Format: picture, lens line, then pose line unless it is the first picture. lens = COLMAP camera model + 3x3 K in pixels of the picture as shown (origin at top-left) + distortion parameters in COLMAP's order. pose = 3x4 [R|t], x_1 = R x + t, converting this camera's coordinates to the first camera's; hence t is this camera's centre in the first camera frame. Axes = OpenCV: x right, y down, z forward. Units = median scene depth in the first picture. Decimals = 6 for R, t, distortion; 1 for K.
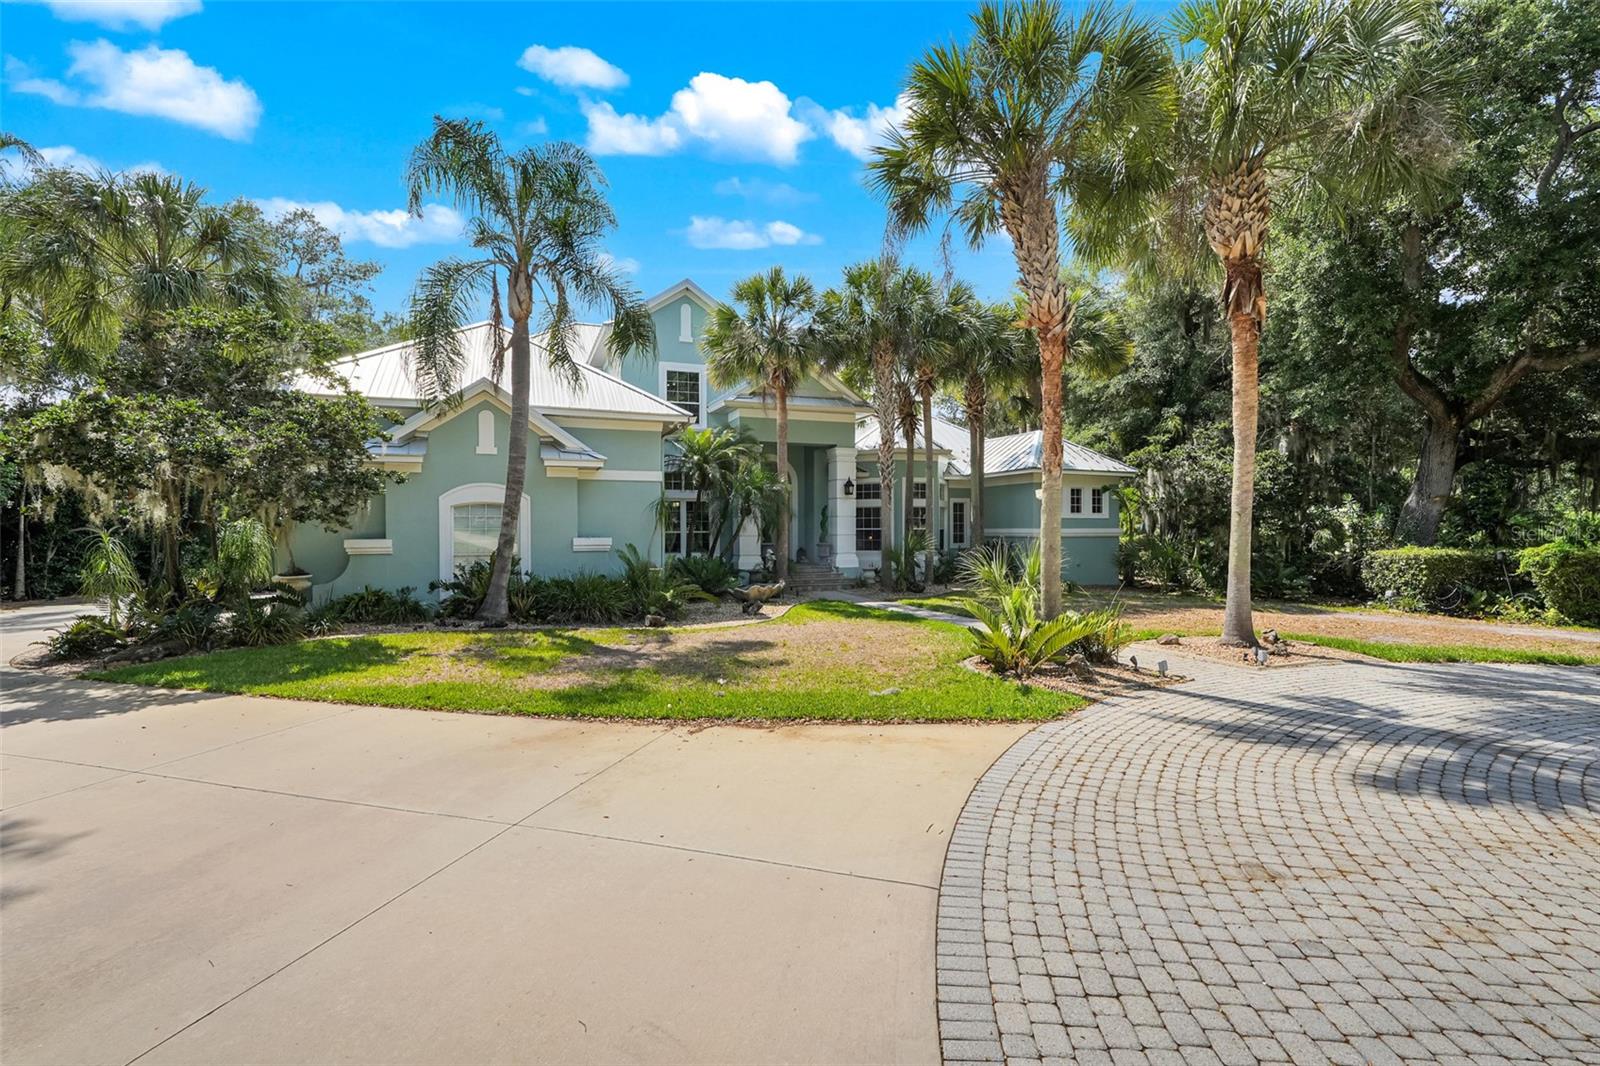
lens RADIAL K [[717.6, 0, 800.0], [0, 717.6, 533.0], [0, 0, 1]] dist [-0.002226, -0.000263]
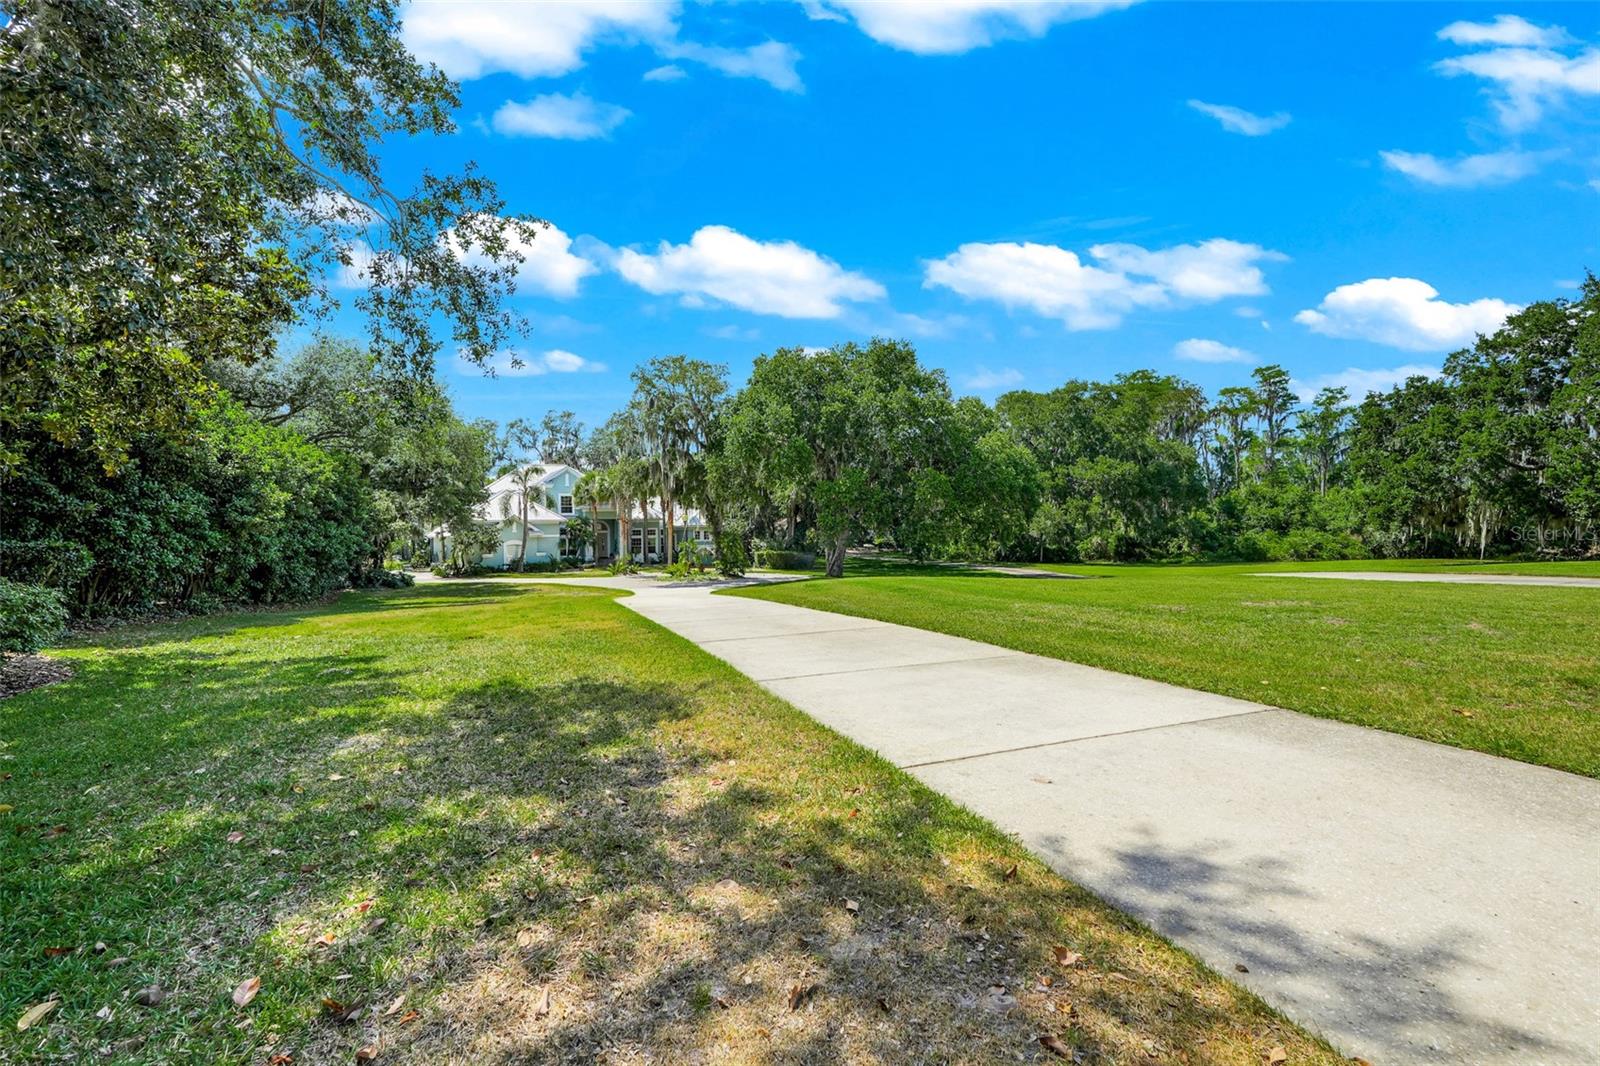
lens RADIAL K [[707.1, 0, 800.0], [0, 707.1, 533.0], [0, 0, 1]] dist [-0.002758, 0.000034]
pose [[0.990299, -0.008557, 0.138692, 0.408542], [0.008221, 0.999962, 0.002991, -0.069576], [-0.138713, -0.001822, 0.990331, -2.141983]]
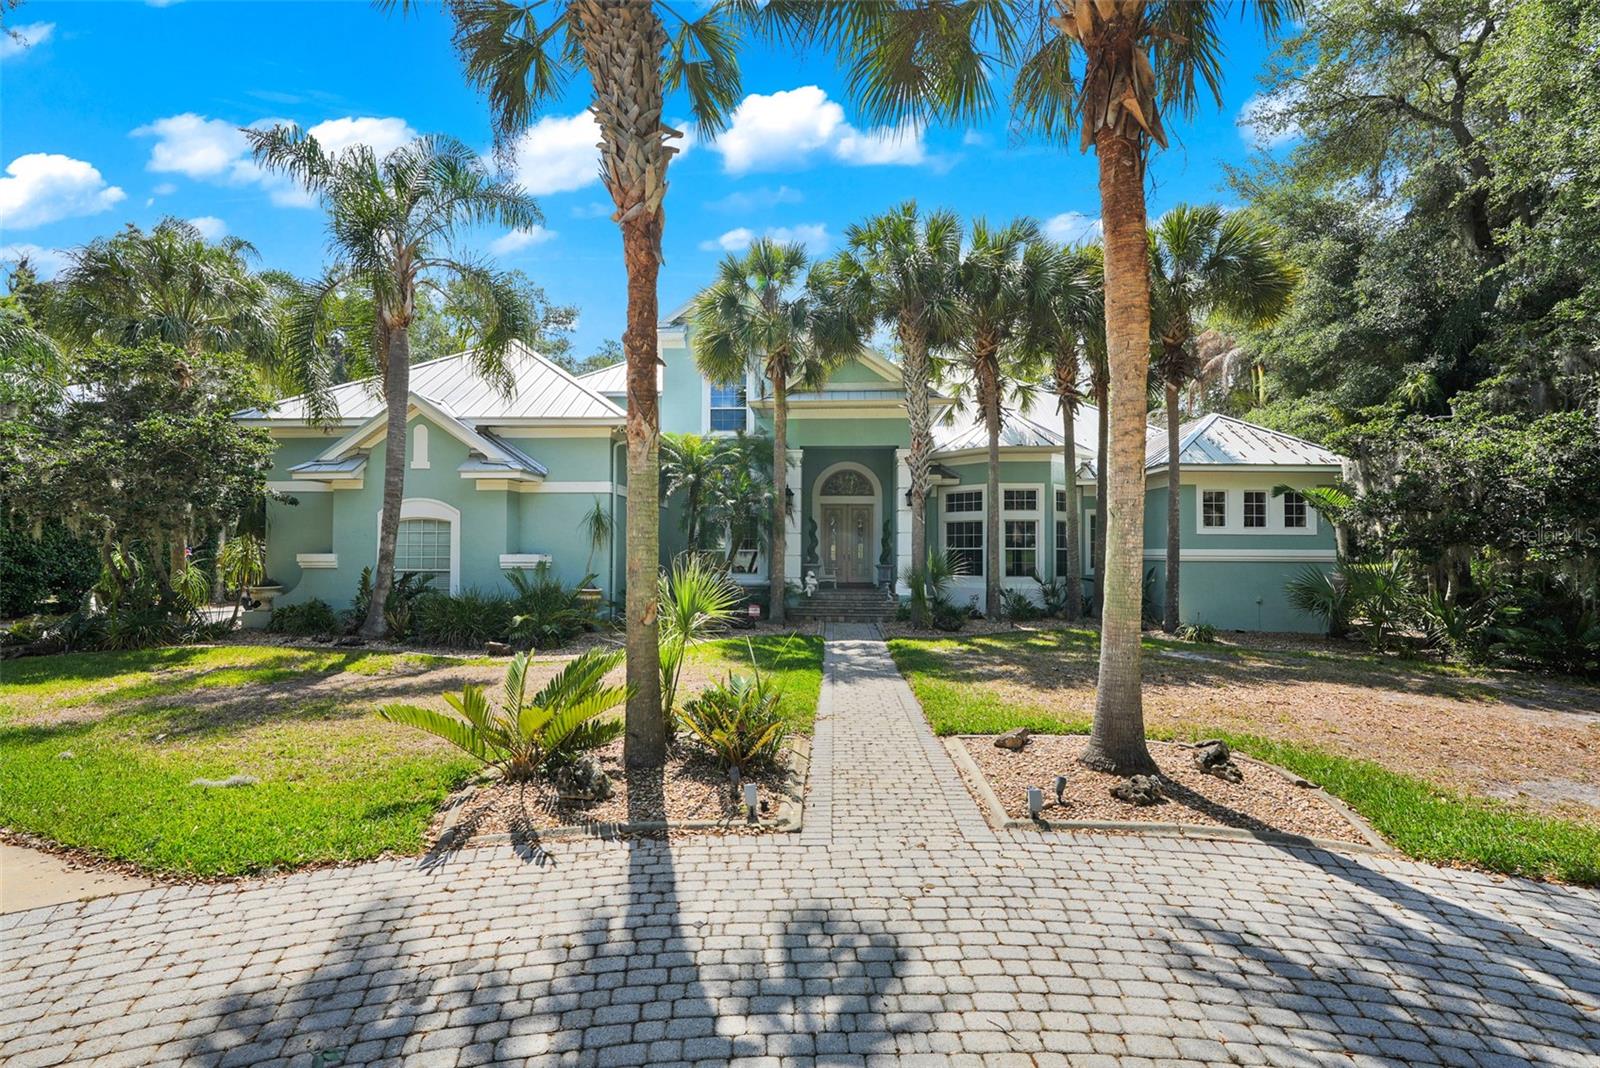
lens RADIAL K [[720.6, 0, 799.8], [0, 720.6, 553.6], [0, 0, 1]] dist [-0.001705, 0.000094]
pose [[0.913380, 0.008469, -0.407020, 0.301490], [-0.008384, 0.999963, 0.001993, 0.000363], [0.407022, 0.001593, 0.913417, 0.205231]]
